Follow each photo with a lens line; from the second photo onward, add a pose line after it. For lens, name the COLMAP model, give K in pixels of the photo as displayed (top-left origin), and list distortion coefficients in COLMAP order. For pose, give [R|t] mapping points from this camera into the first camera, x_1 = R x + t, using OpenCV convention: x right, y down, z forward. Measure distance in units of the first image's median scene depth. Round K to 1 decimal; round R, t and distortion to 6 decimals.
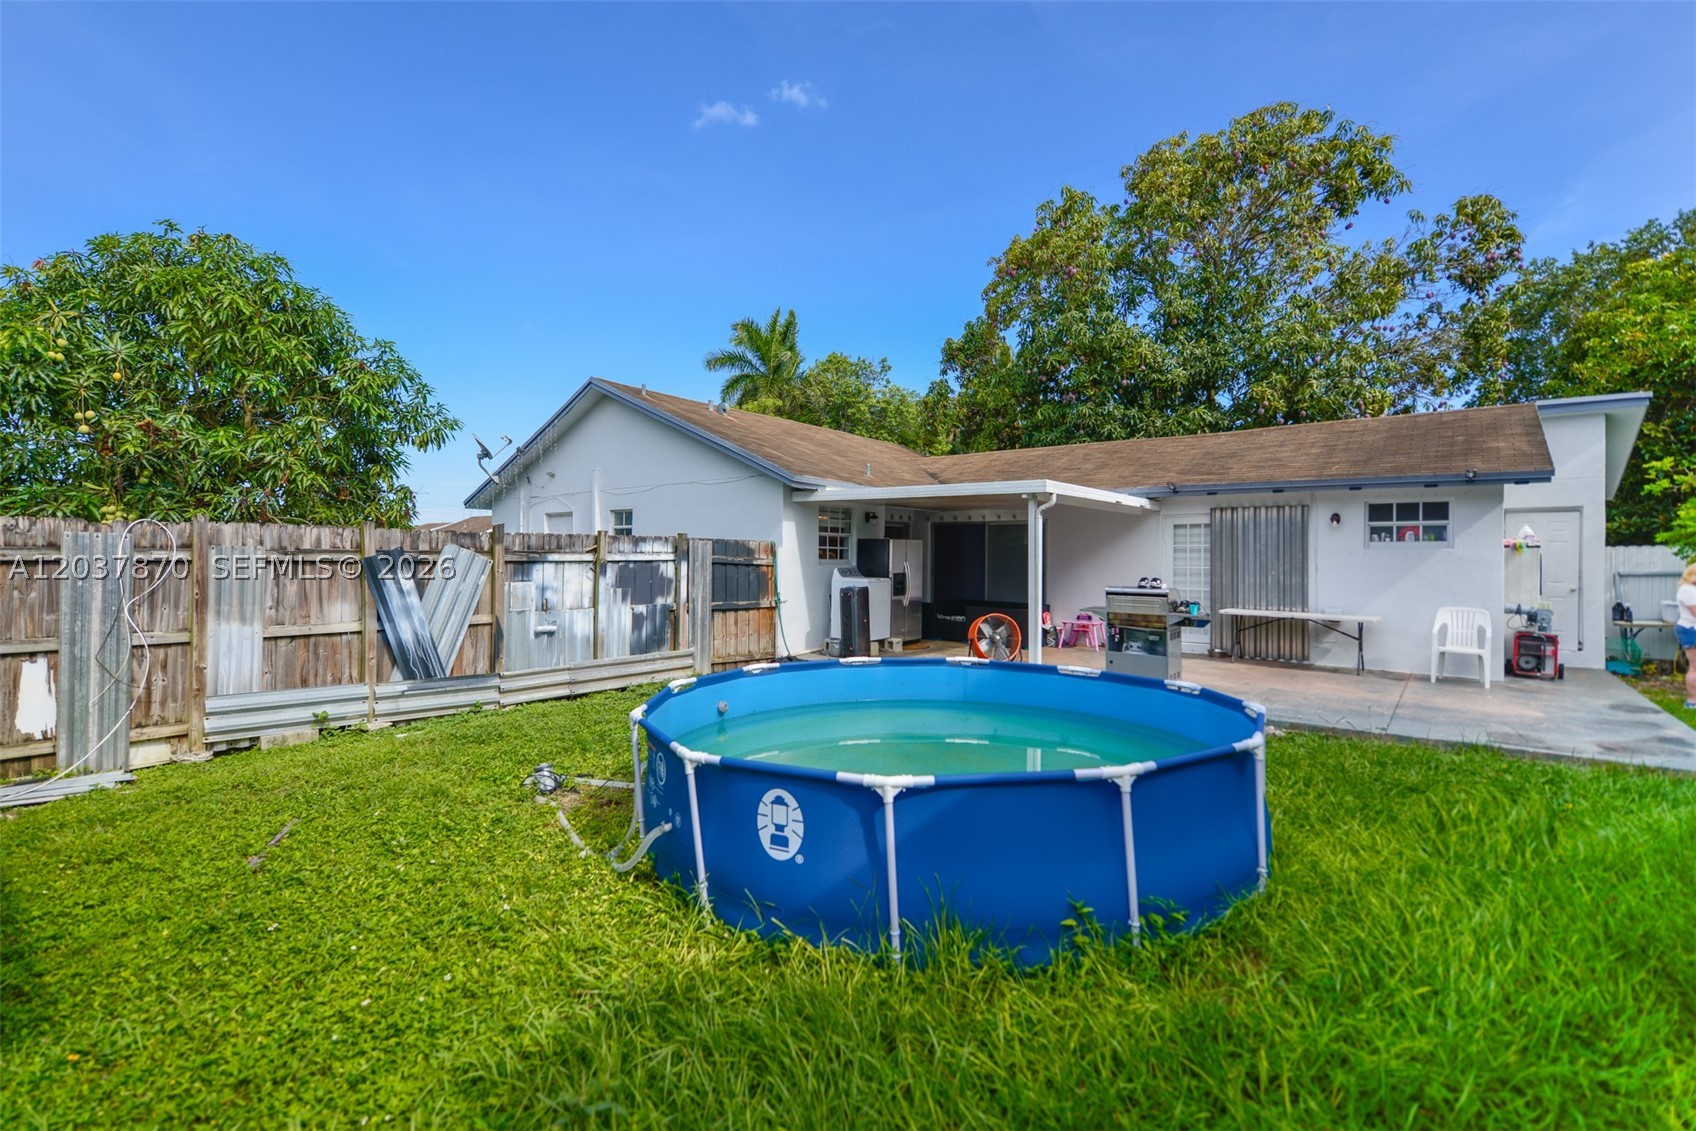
lens RADIAL K [[754.0, 0, 839.0], [0, 754.0, 550.0], [0, 0, 1]] dist [0.002980, -0.000153]
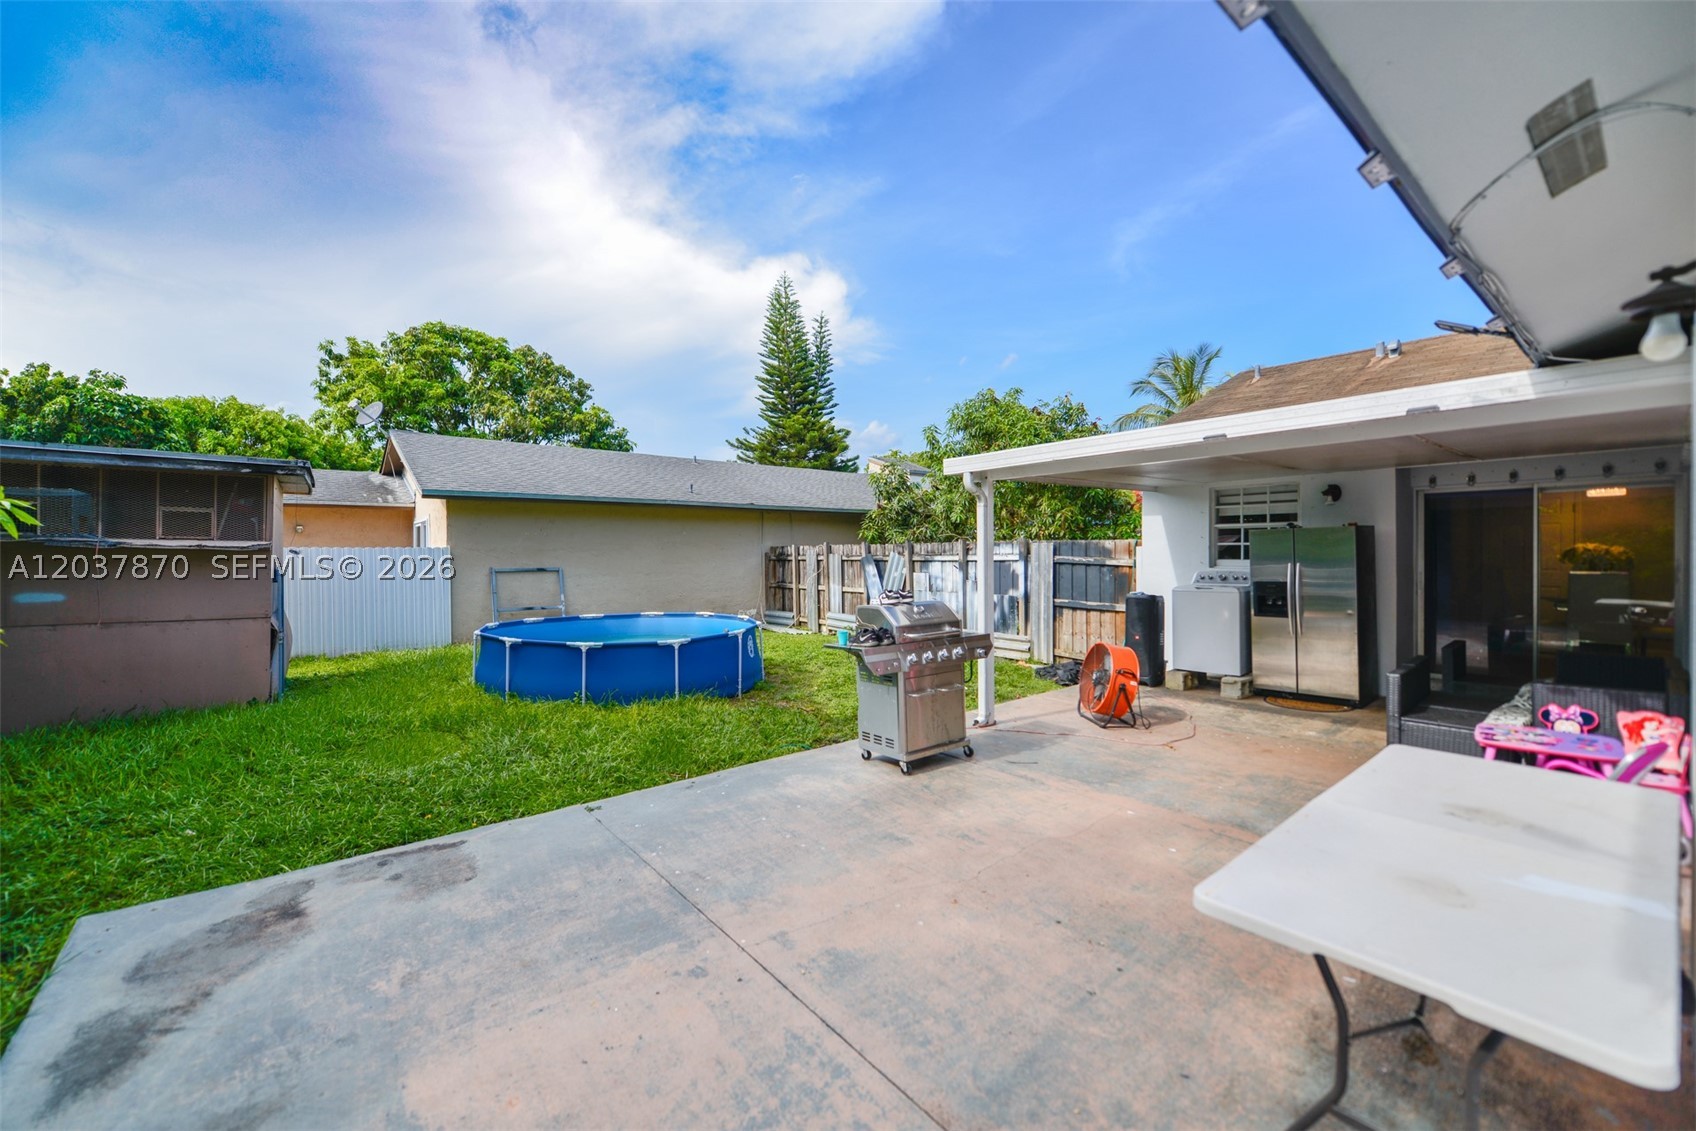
lens RADIAL K [[676.4, 0, 834.8], [0, 676.4, 564.1], [0, 0, 1]] dist [-0.002471, -0.002547]
pose [[-0.212676, 0.010429, -0.977067, 0.855874], [0.012749, 0.999888, 0.007897, 0.007301], [0.977039, -0.010777, -0.212786, 0.905730]]
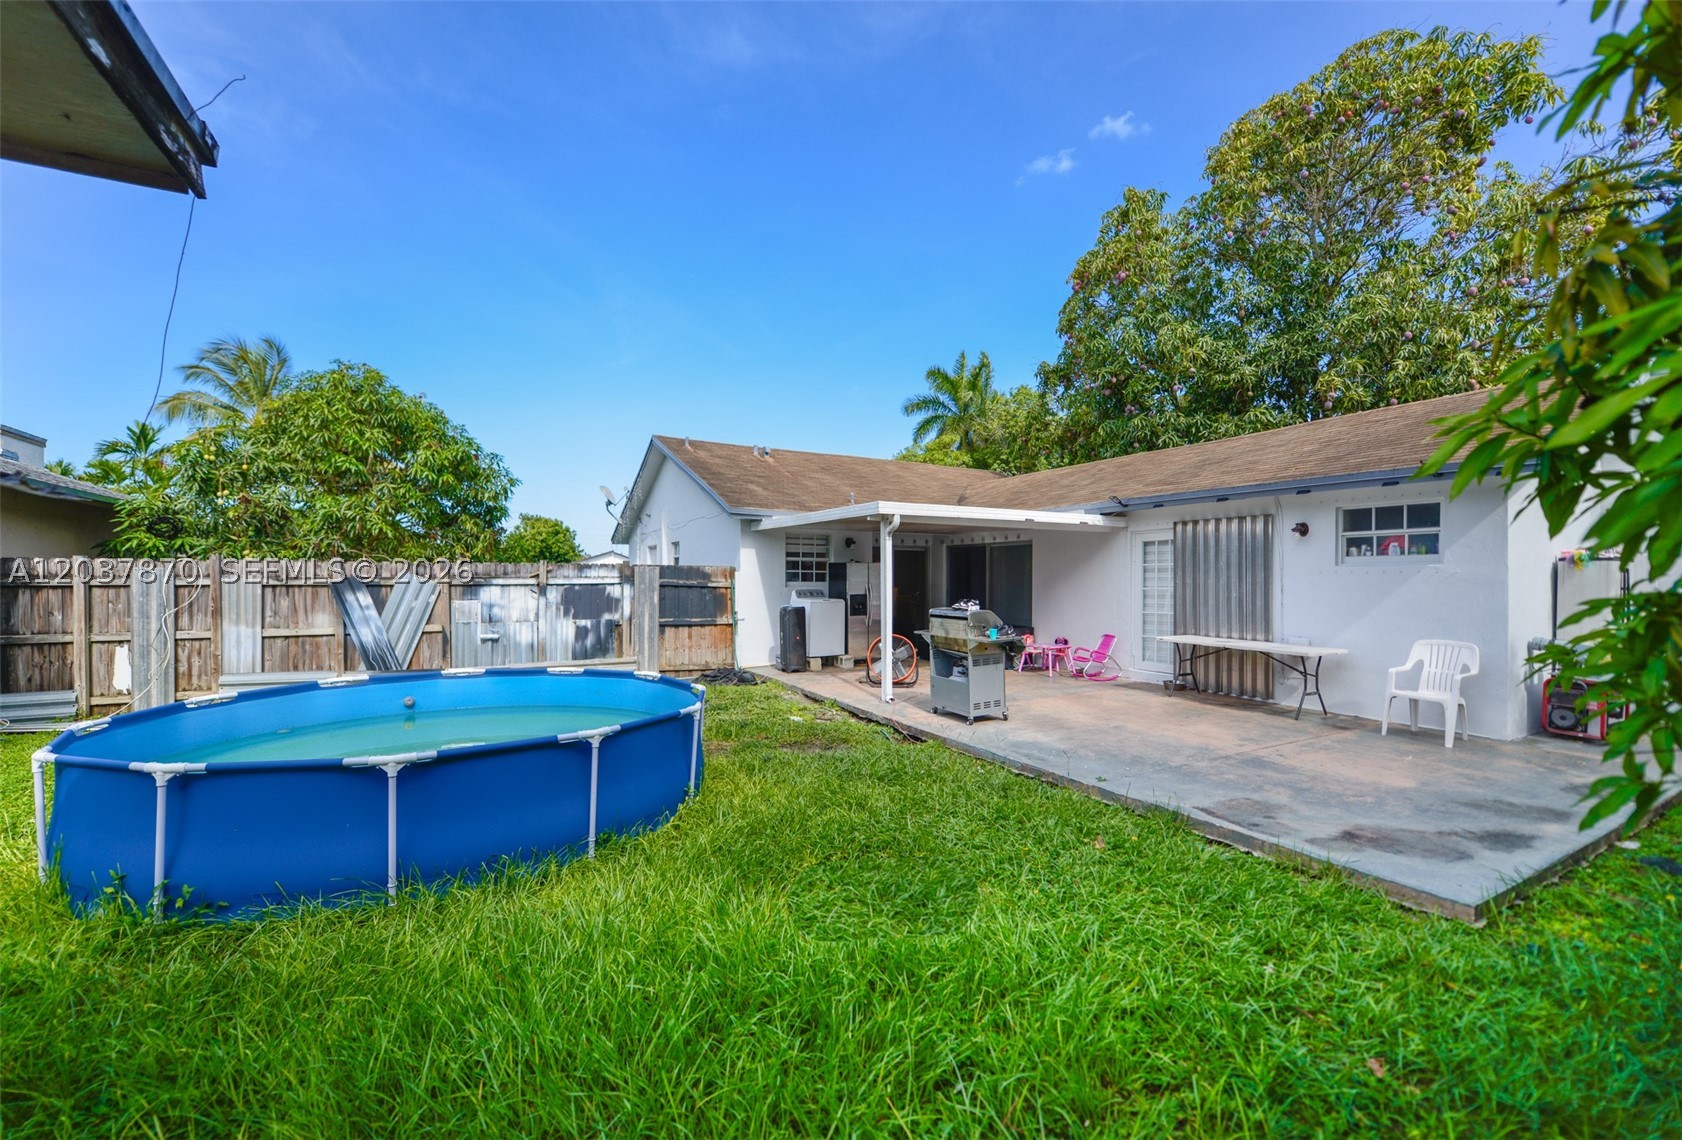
lens RADIAL K [[670.9, 0, 837.6], [0, 670.9, 576.2], [0, 0, 1]] dist [-0.002471, -0.002547]
pose [[0.923461, -0.008360, -0.383601, 0.496509], [0.009361, 0.999956, 0.000745, 0.004400], [0.383578, -0.004279, 0.923499, 0.136641]]
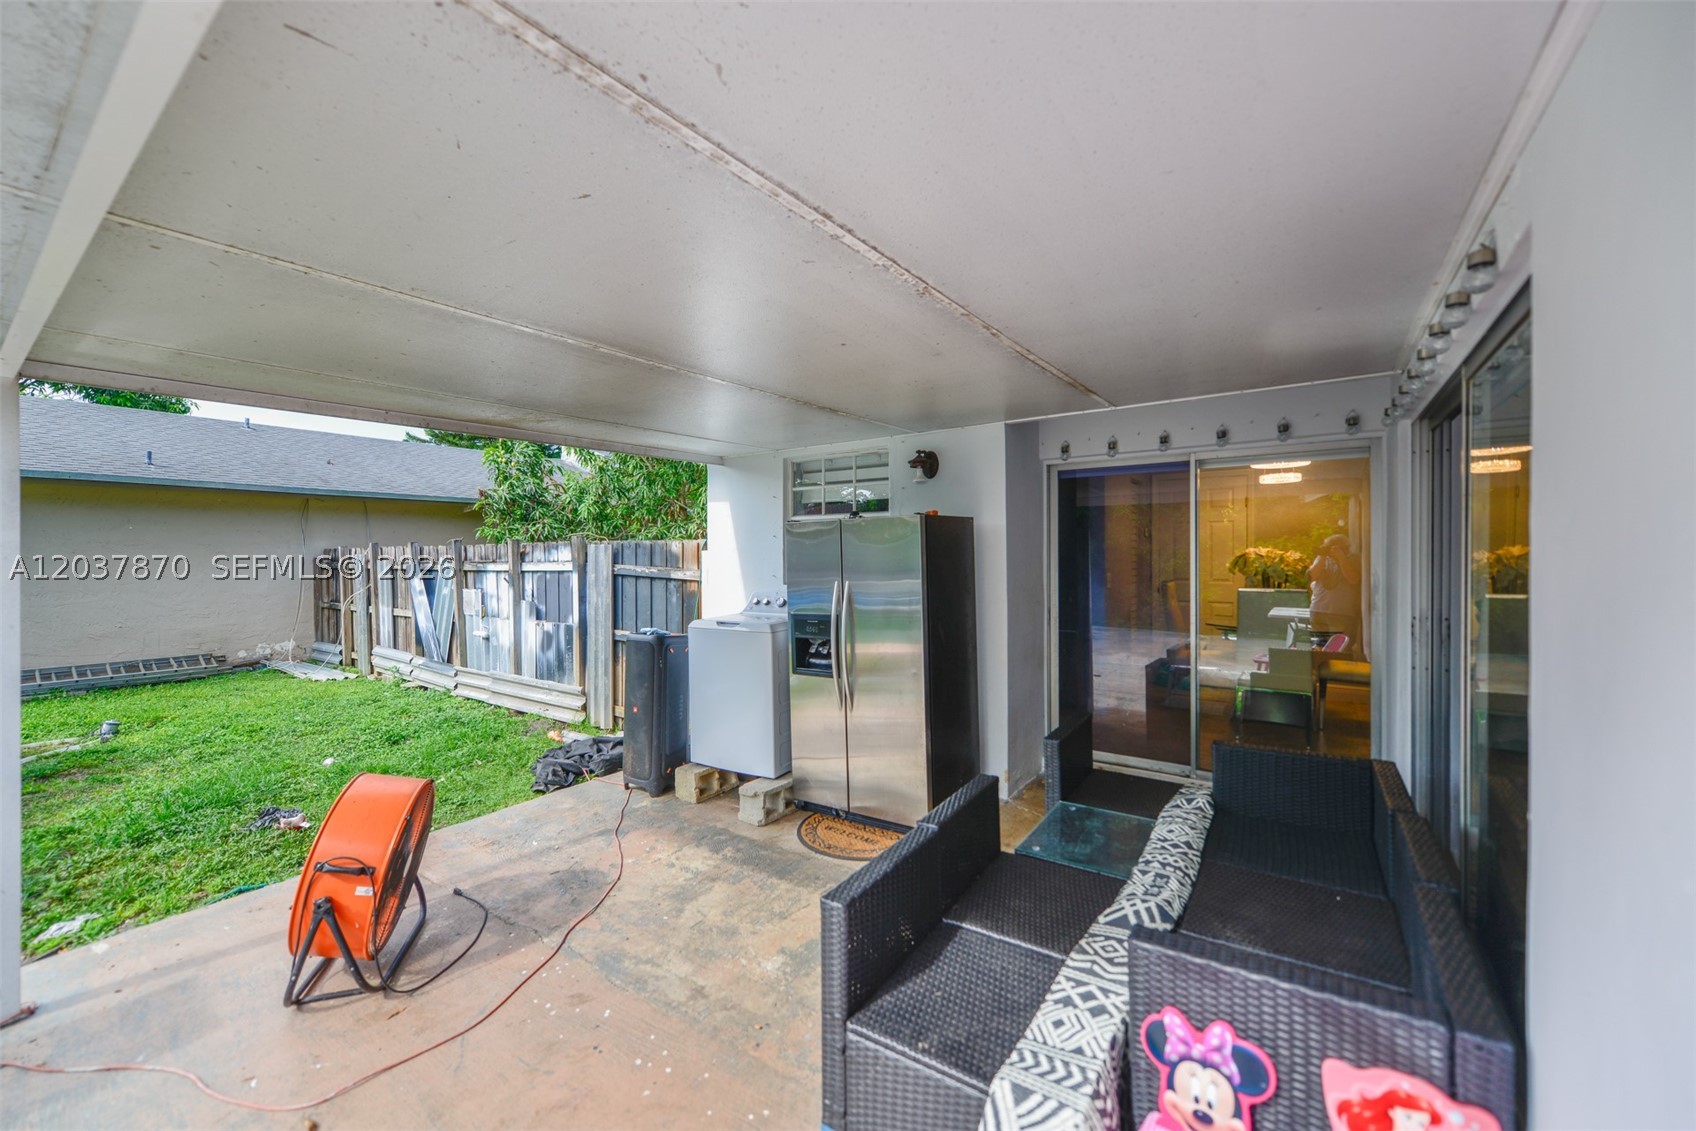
lens RADIAL K [[676.4, 0, 834.8], [0, 676.4, 560.9], [0, 0, 1]] dist [-0.002471, -0.002547]
pose [[0.060096, 0.003206, -0.998187, 0.484266], [0.015538, 0.999871, 0.004147, 0.004250], [0.998072, -0.015760, 0.060039, 1.179612]]
